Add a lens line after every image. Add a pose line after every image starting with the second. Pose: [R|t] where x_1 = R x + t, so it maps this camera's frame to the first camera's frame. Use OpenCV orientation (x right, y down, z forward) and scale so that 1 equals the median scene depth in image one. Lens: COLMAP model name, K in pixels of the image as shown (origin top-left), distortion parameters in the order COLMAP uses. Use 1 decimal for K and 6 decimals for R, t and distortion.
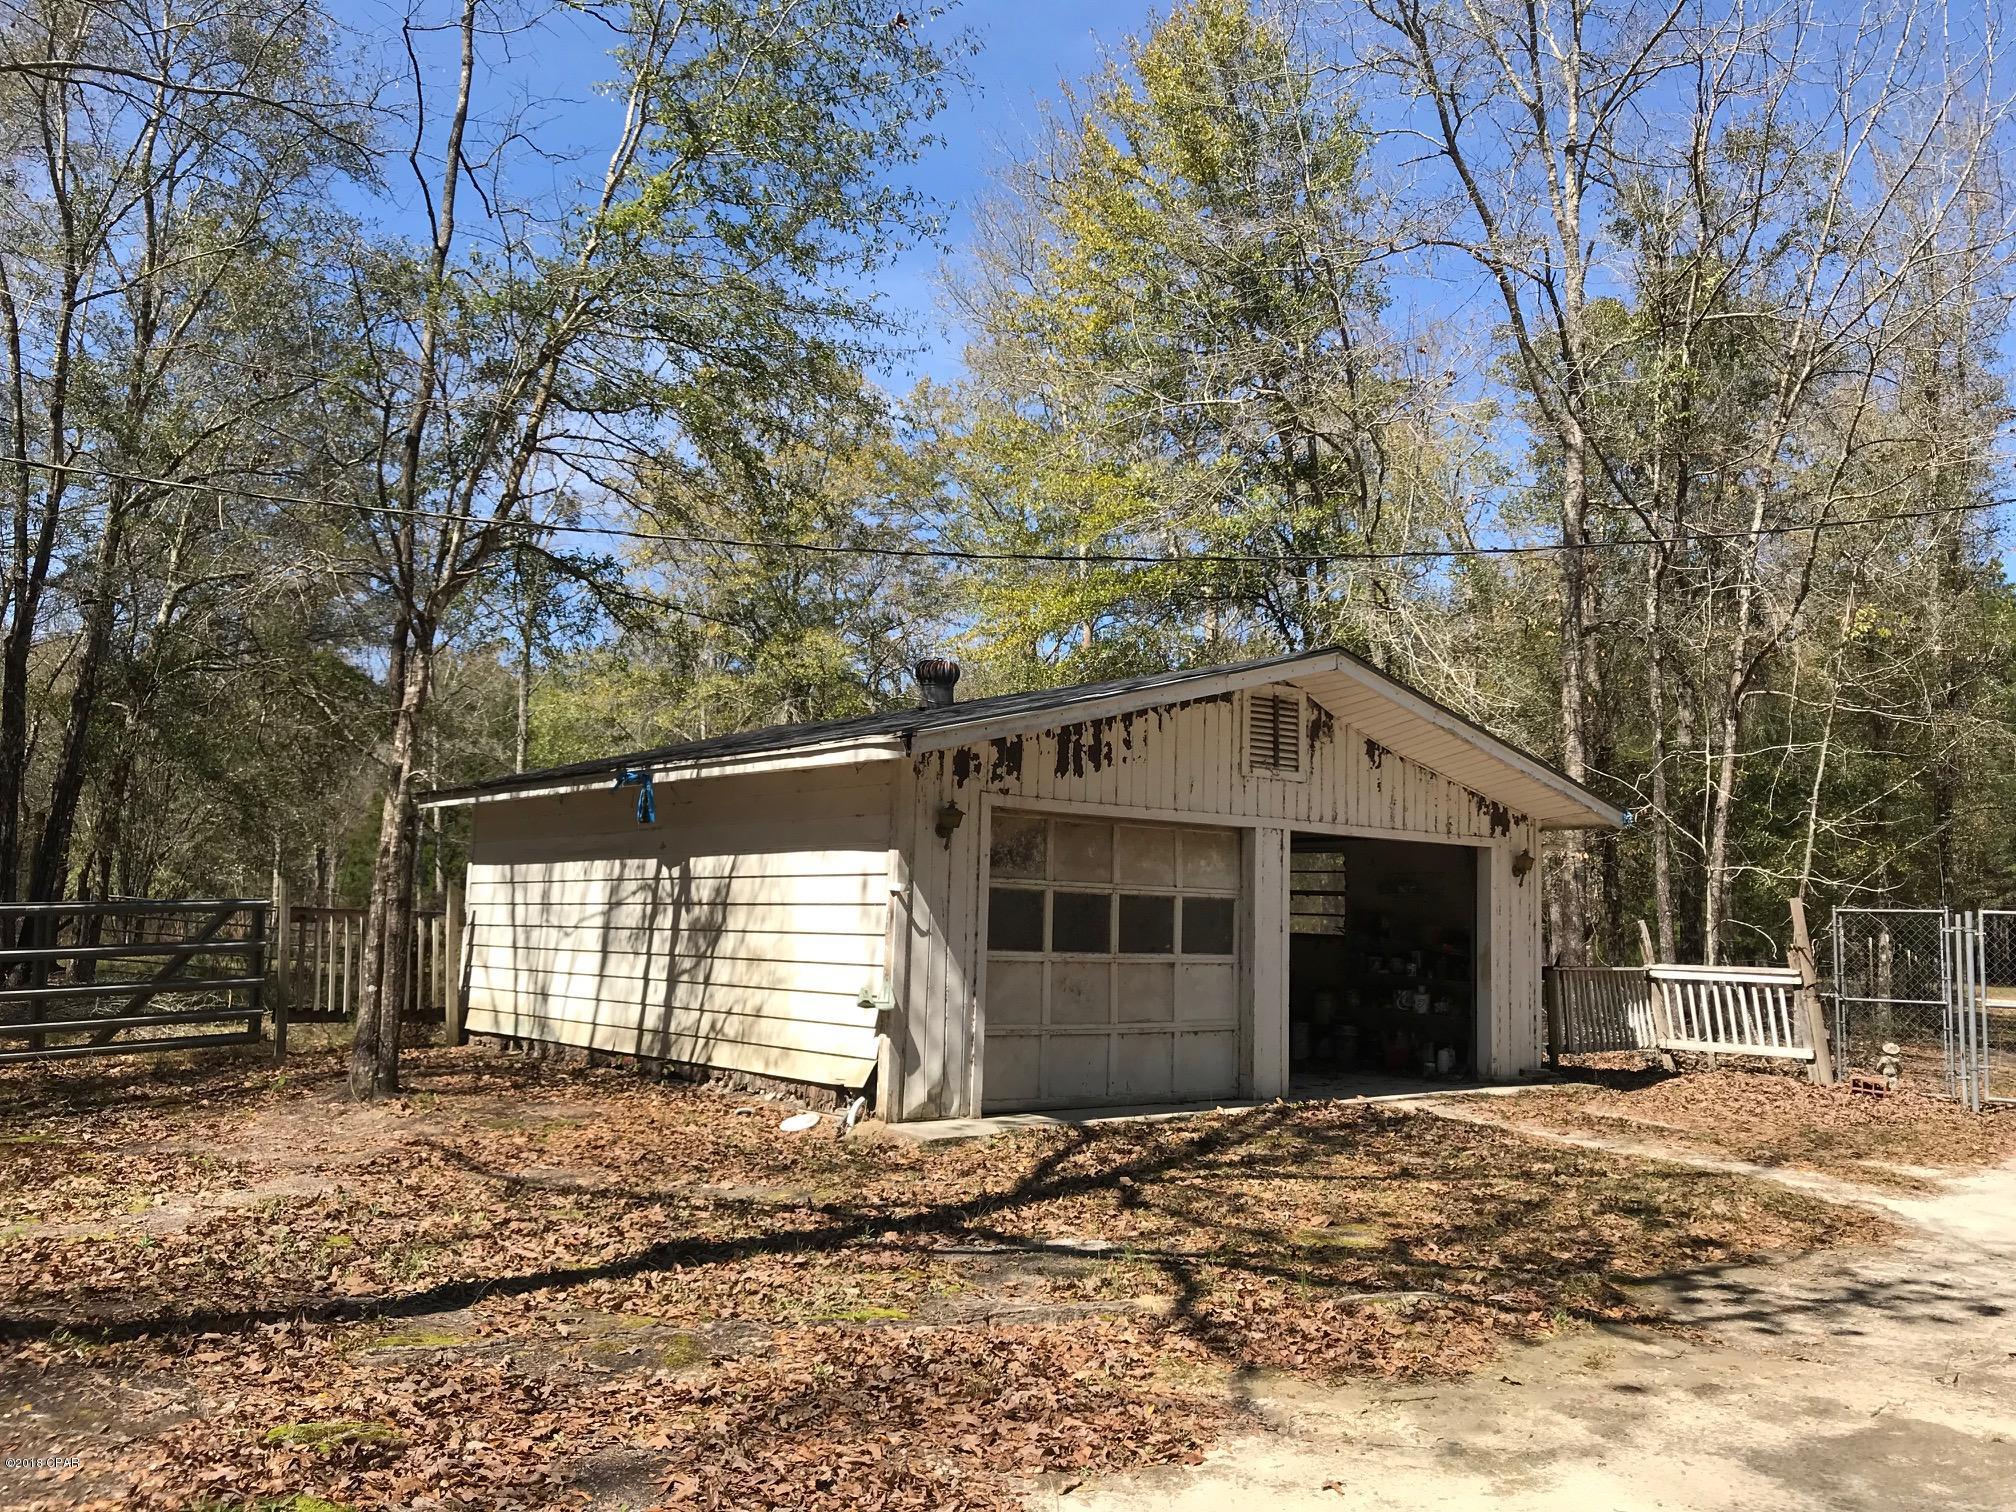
lens RADIAL K [[1663.5, 0, 1008.4], [0, 1663.5, 754.7], [0, 0, 1]] dist [-0.001439, -0.030595]
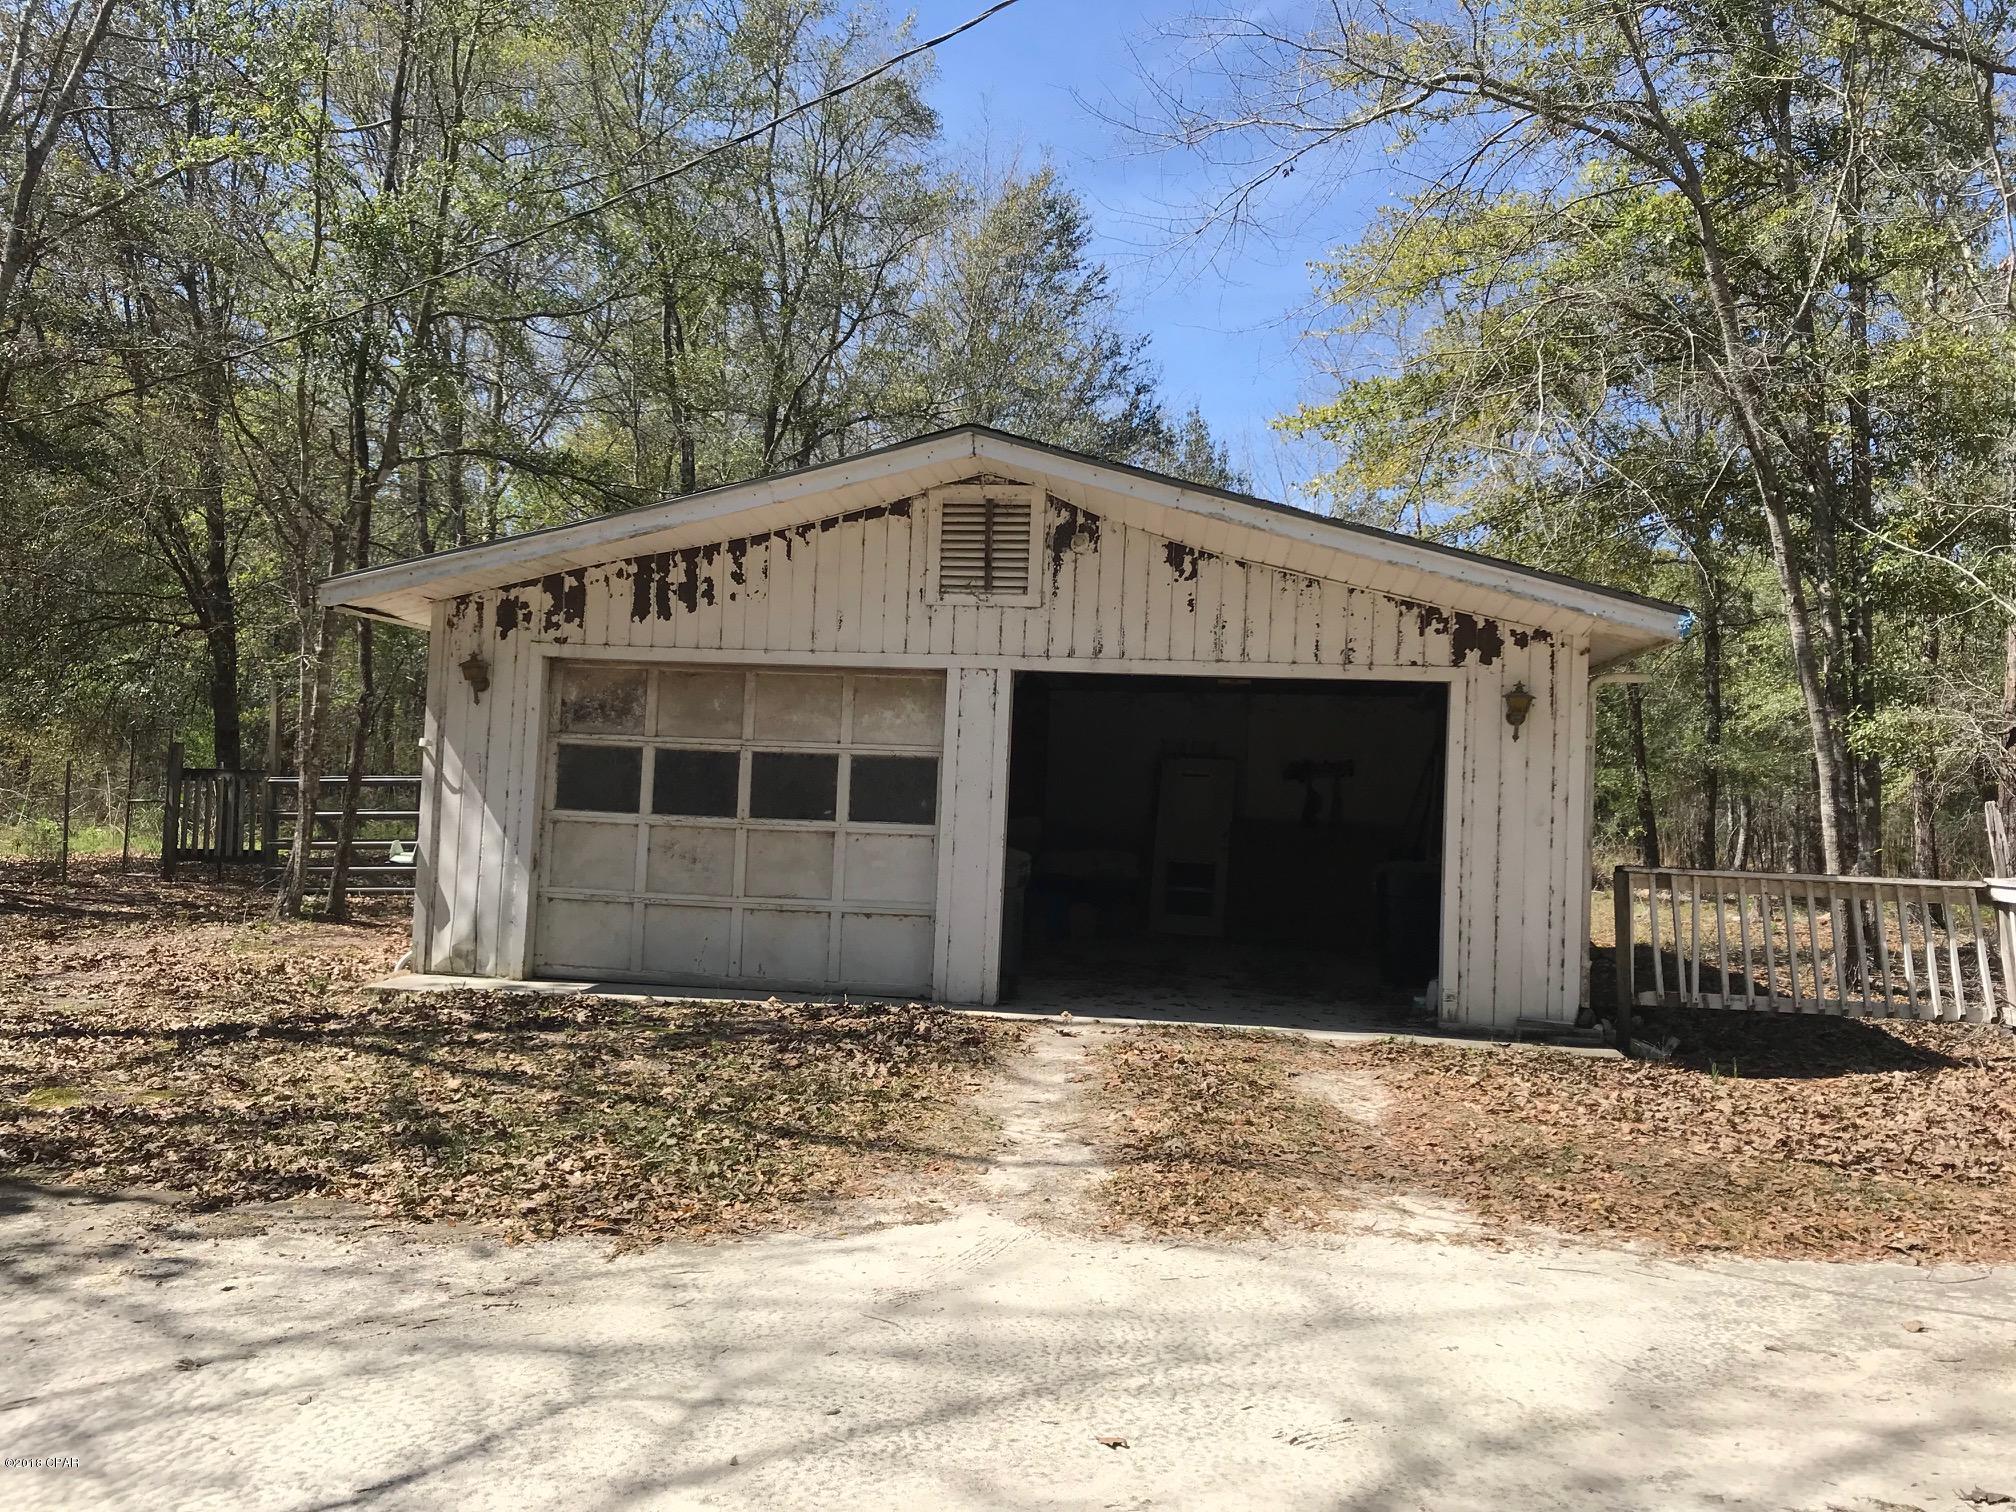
lens RADIAL K [[1663.5, 0, 1008.5], [0, 1663.5, 757.4], [0, 0, 1]] dist [-0.001439, -0.030595]
pose [[0.703842, -0.017025, -0.710152, 0.781368], [0.054605, 0.998051, 0.030193, 0.068299], [0.708254, -0.060029, 0.703401, 0.481169]]
